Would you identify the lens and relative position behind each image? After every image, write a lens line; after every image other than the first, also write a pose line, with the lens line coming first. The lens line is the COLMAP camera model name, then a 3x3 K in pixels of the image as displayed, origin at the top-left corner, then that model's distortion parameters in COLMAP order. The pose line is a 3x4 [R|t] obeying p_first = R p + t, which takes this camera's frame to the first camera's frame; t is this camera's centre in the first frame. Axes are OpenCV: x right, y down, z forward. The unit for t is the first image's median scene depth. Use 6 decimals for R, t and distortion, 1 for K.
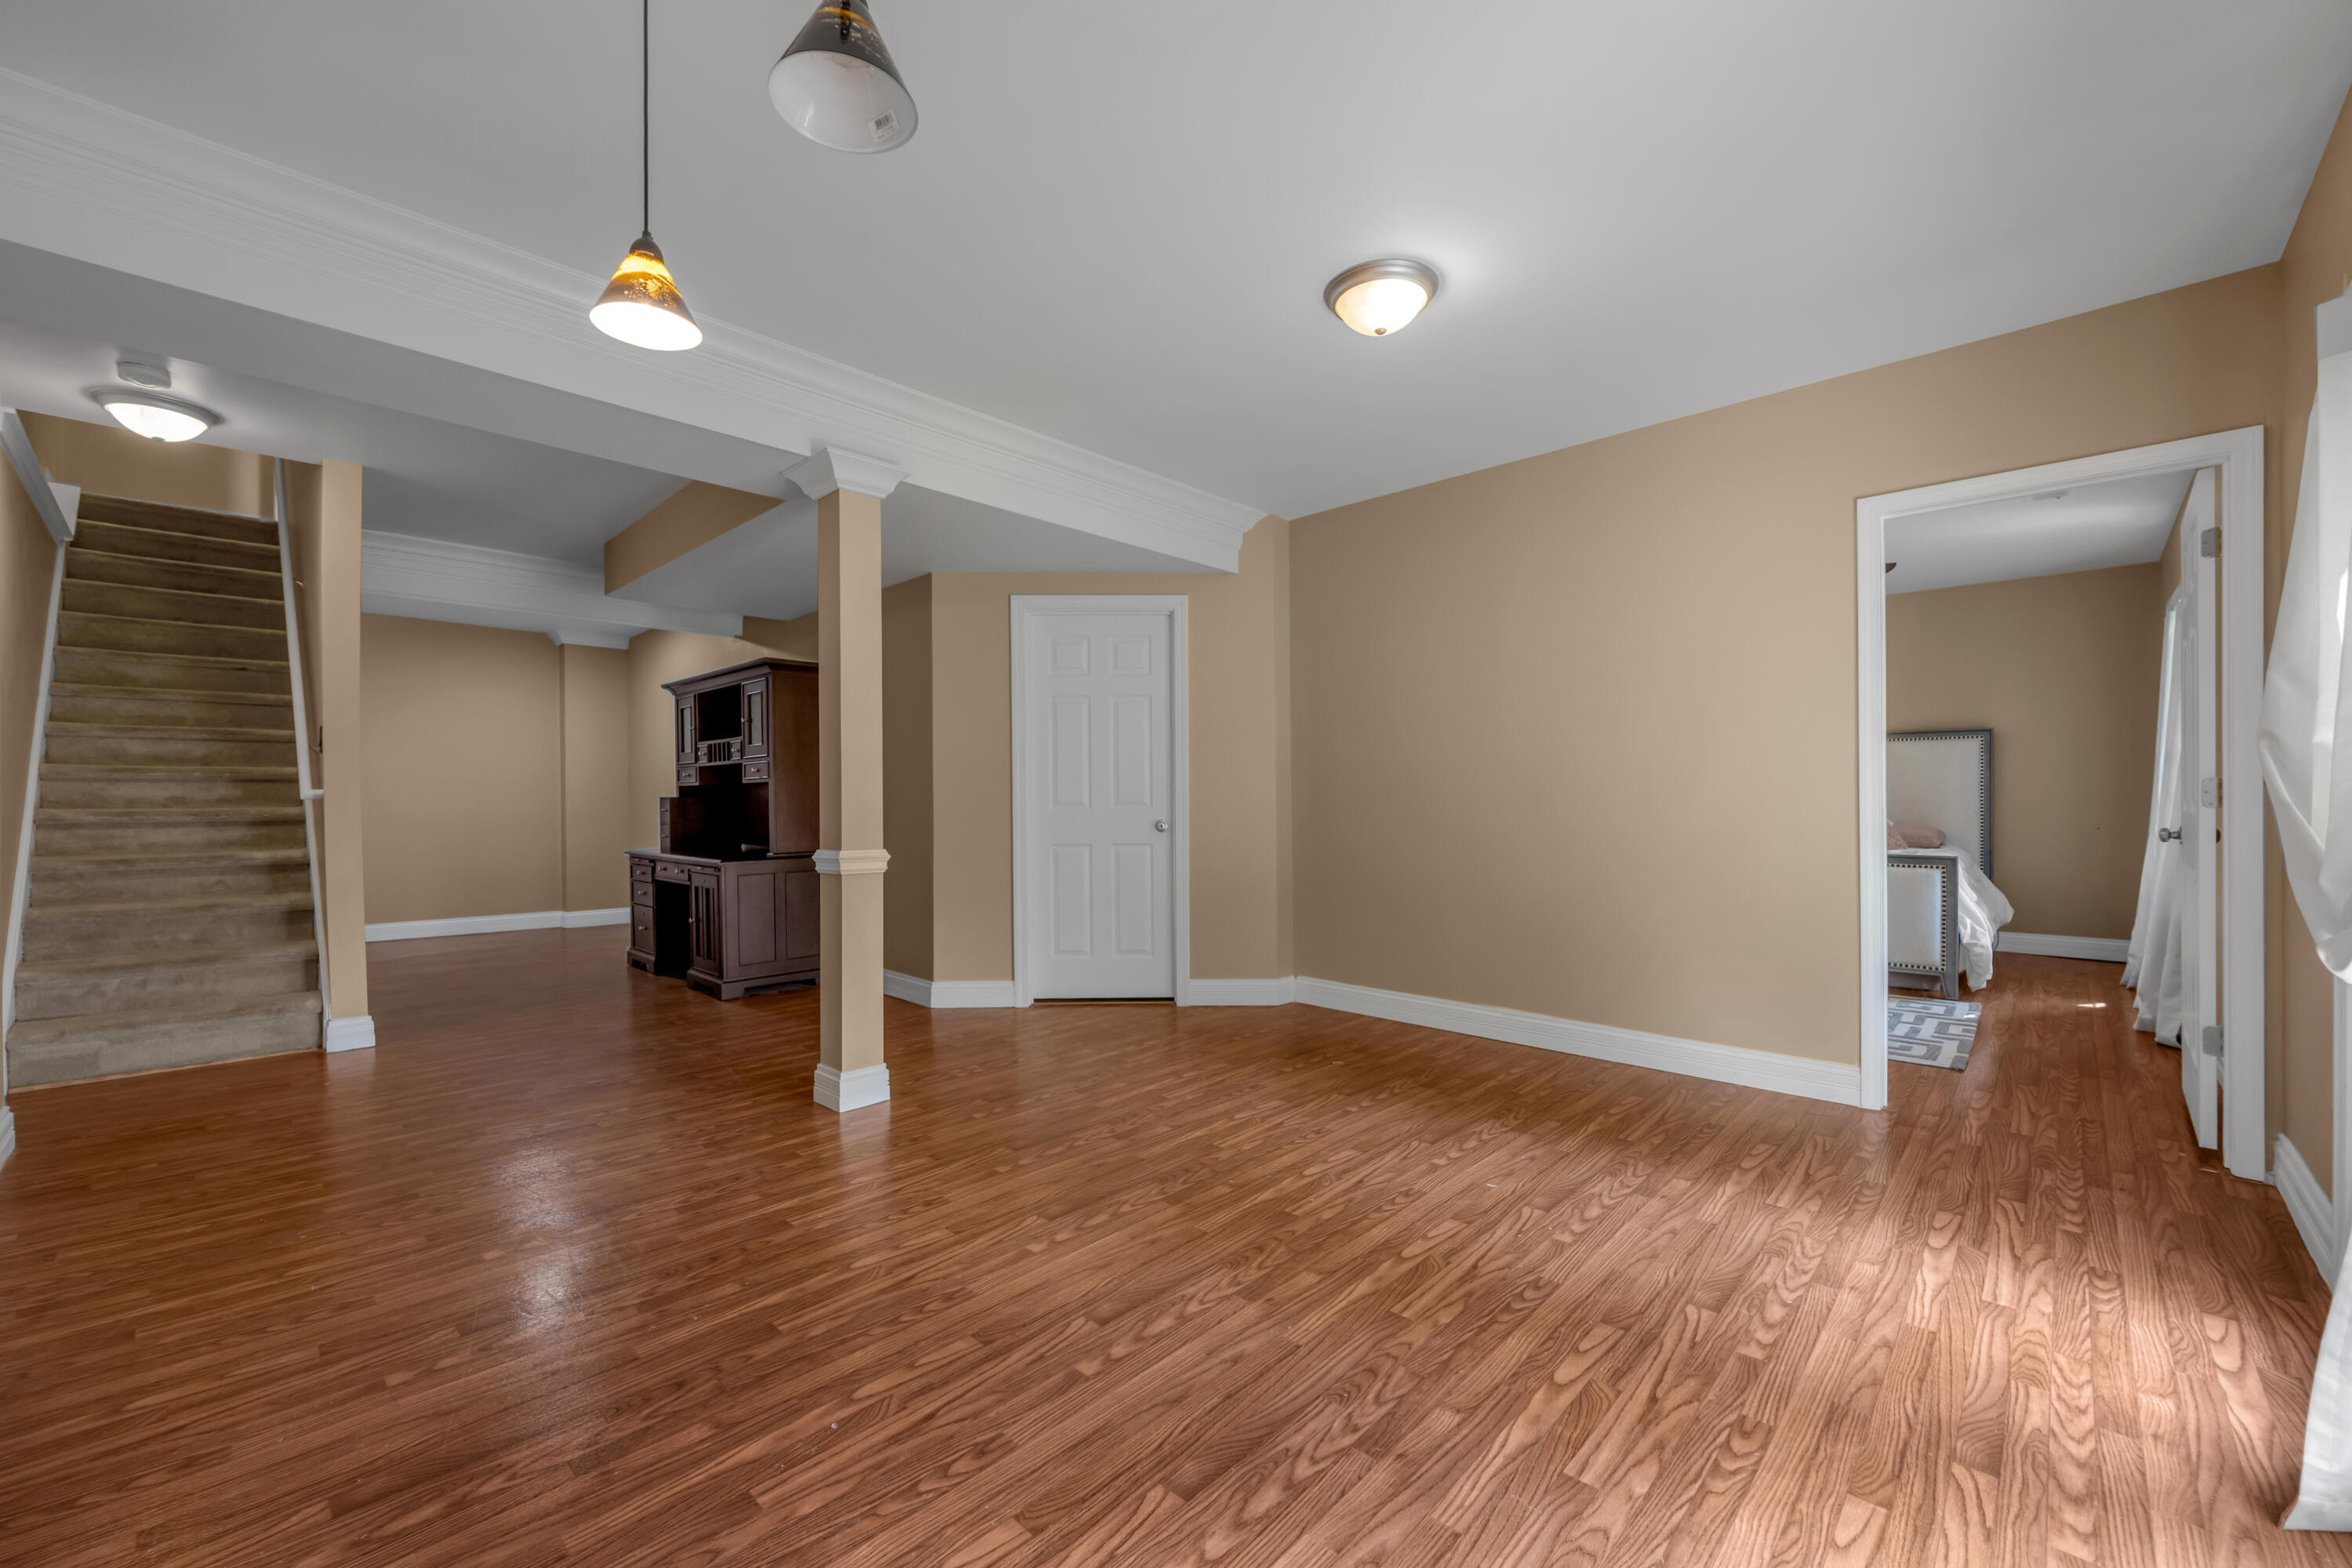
lens RADIAL K [[917.6, 0, 1170.3], [0, 917.6, 824.2], [0, 0, 1]] dist [-0.002497, -0.002872]
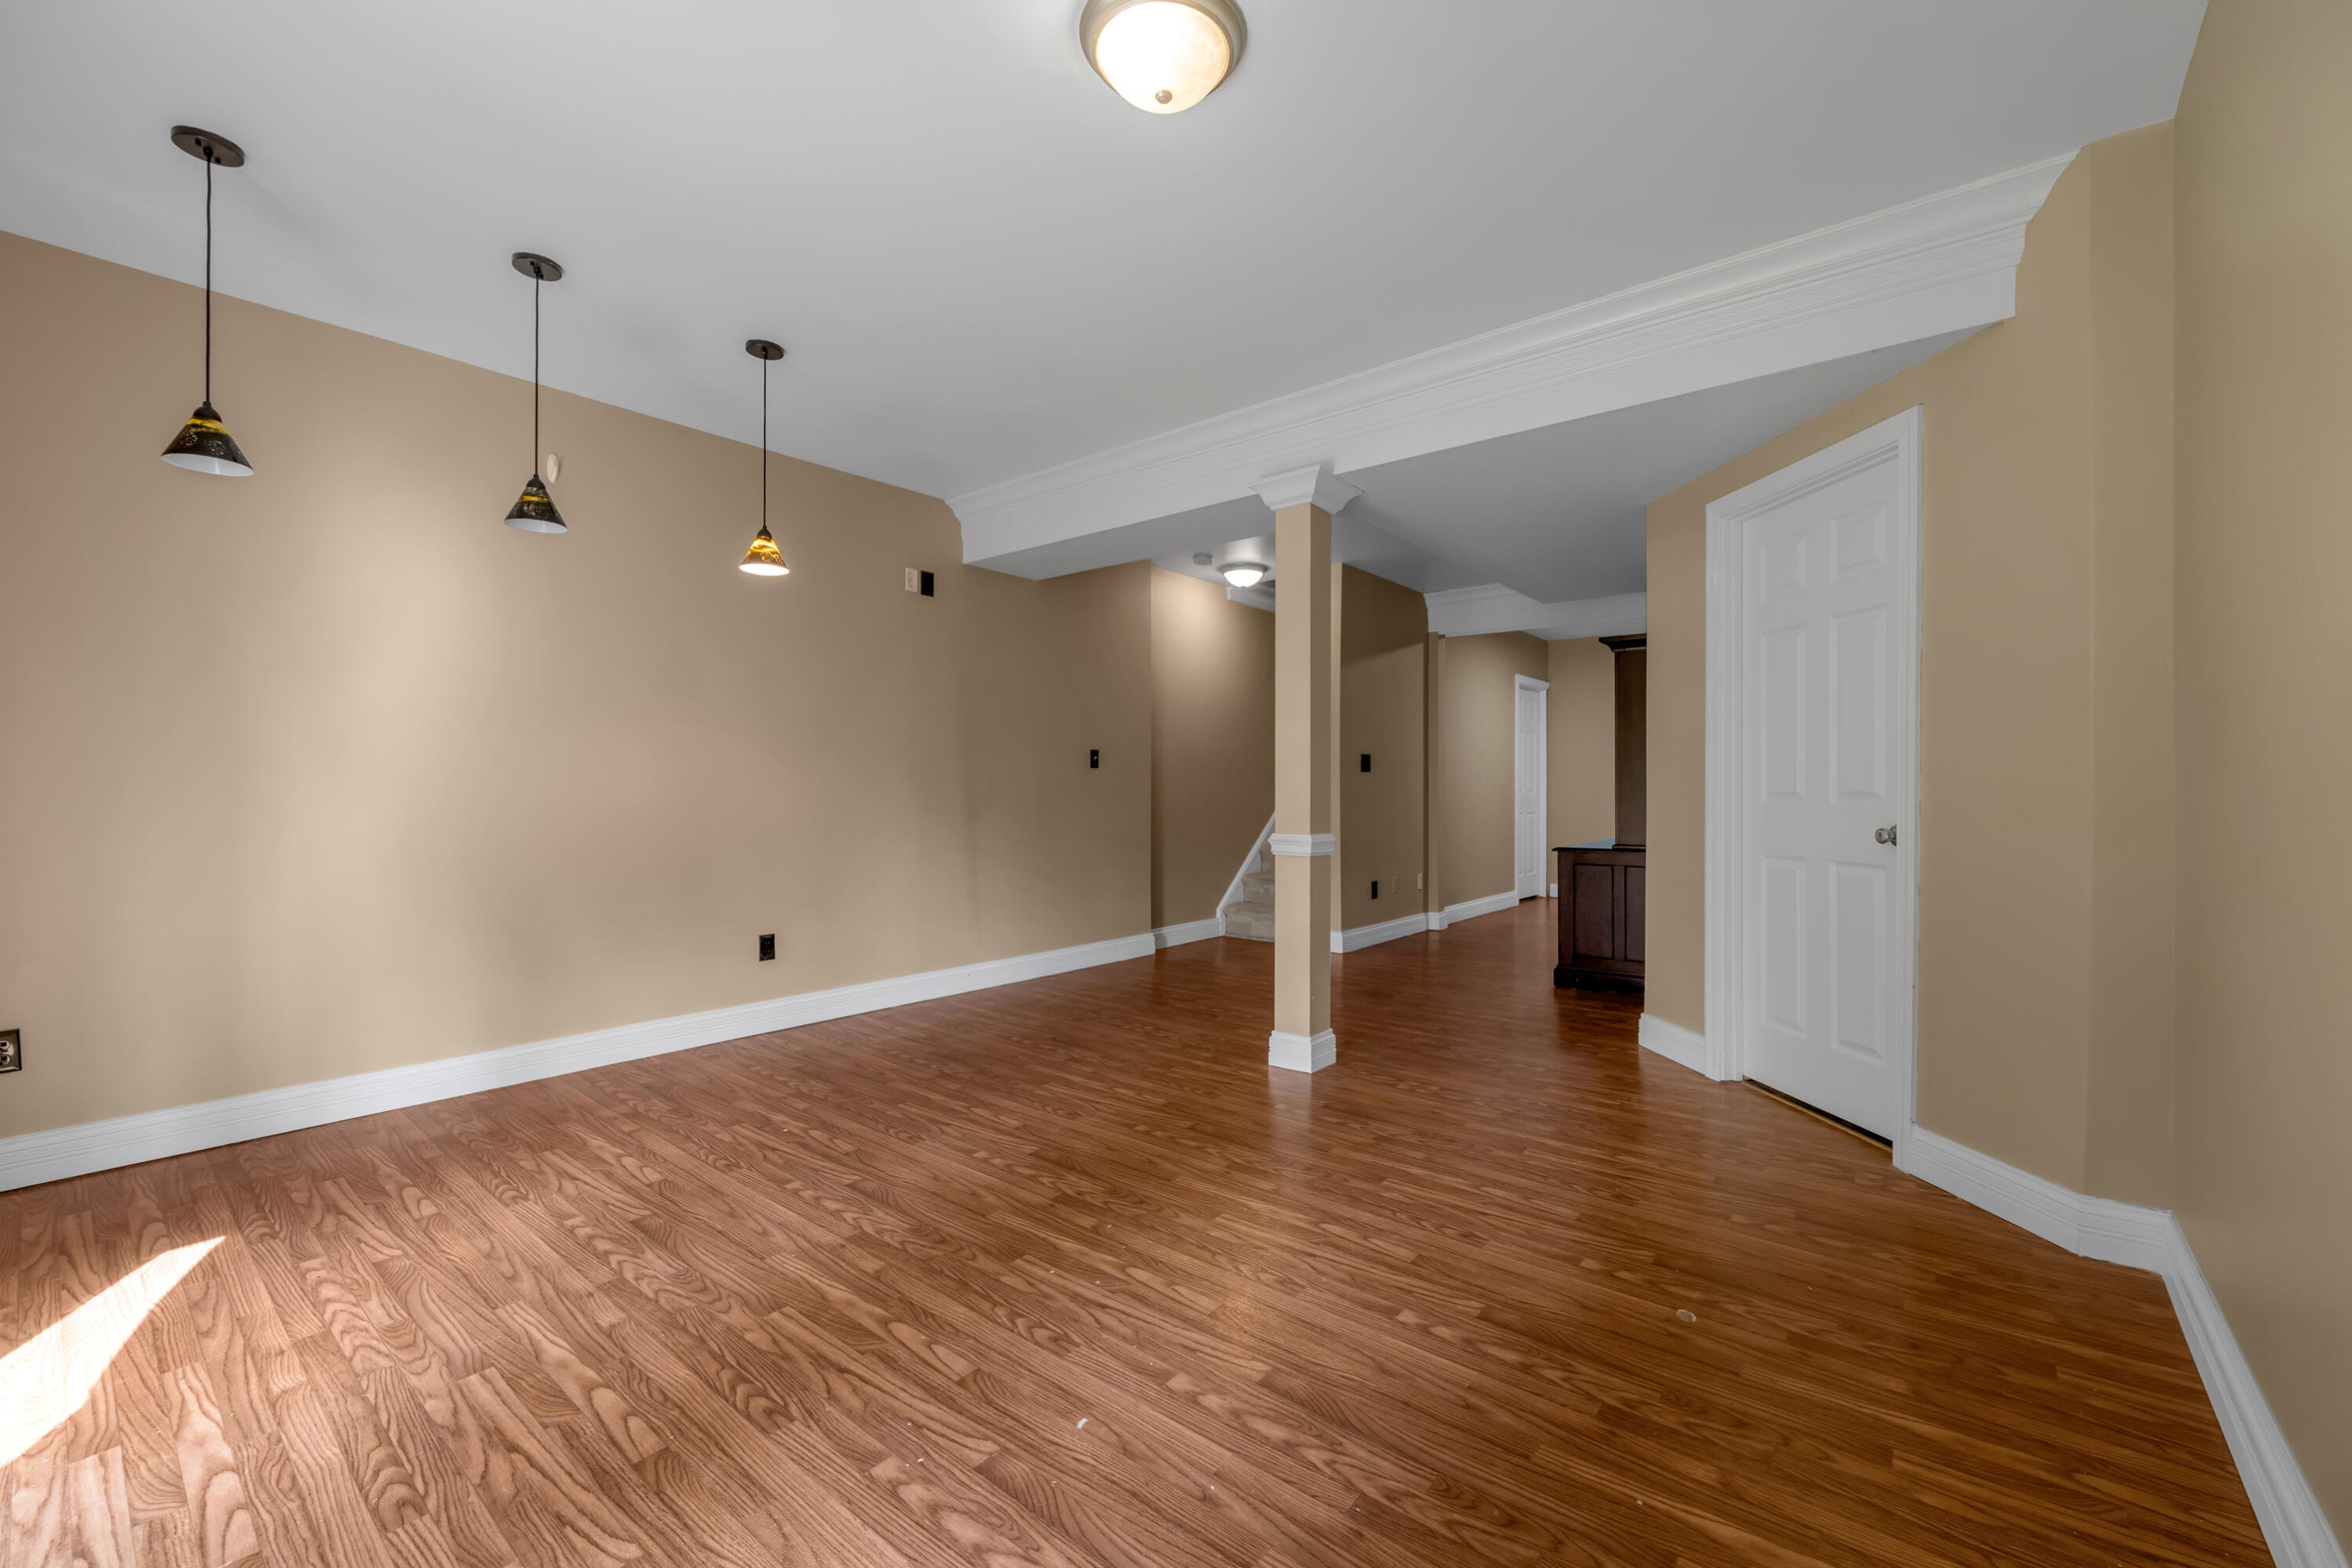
lens RADIAL K [[942.9, 0, 1226.3], [0, 942.9, 755.2], [0, 0, 1]] dist [-0.000988, -0.000260]
pose [[0.106307, -0.030001, -0.993881, 0.876066], [-0.023240, 0.999197, -0.032648, -0.029144], [0.994062, 0.026568, 0.105524, 0.892520]]
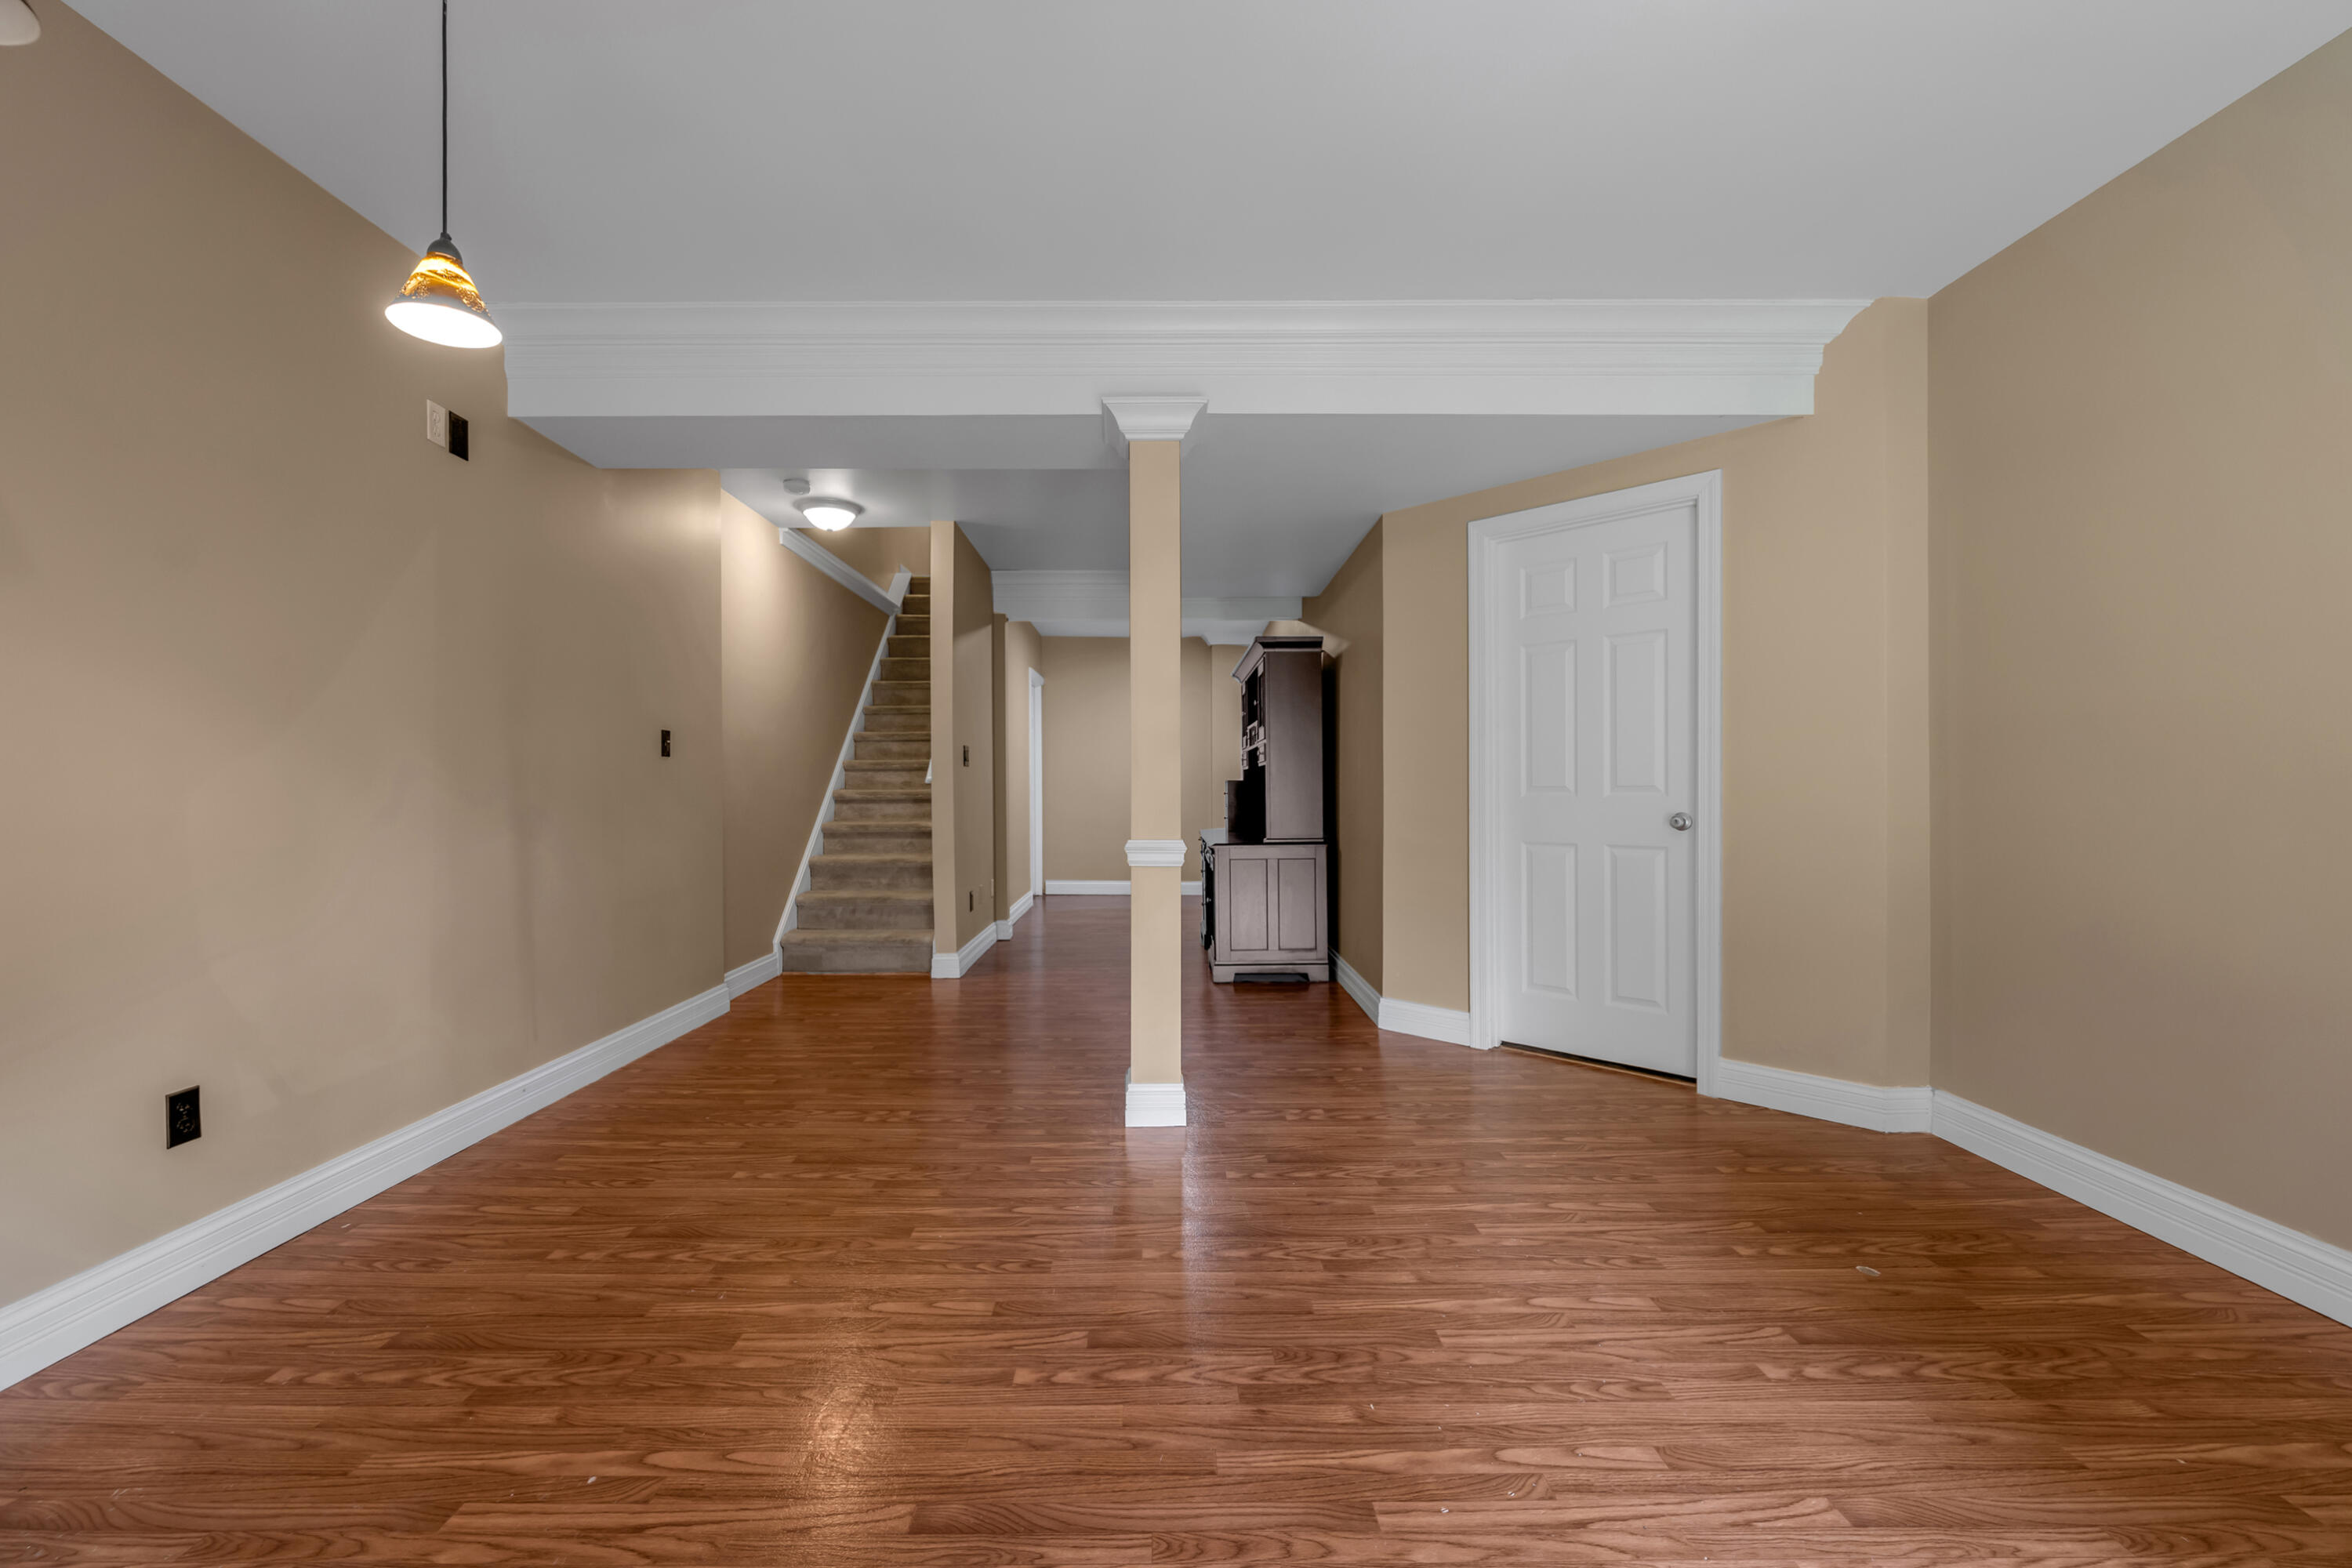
lens RADIAL K [[953.9, 0, 1166.0], [0, 953.9, 757.1], [0, 0, 1]] dist [-0.004969, 0.000659]
pose [[0.697178, -0.019296, -0.716639, 0.386792], [-0.016058, 0.998967, -0.042520, -0.012405], [0.716719, 0.041152, 0.696147, 0.394759]]
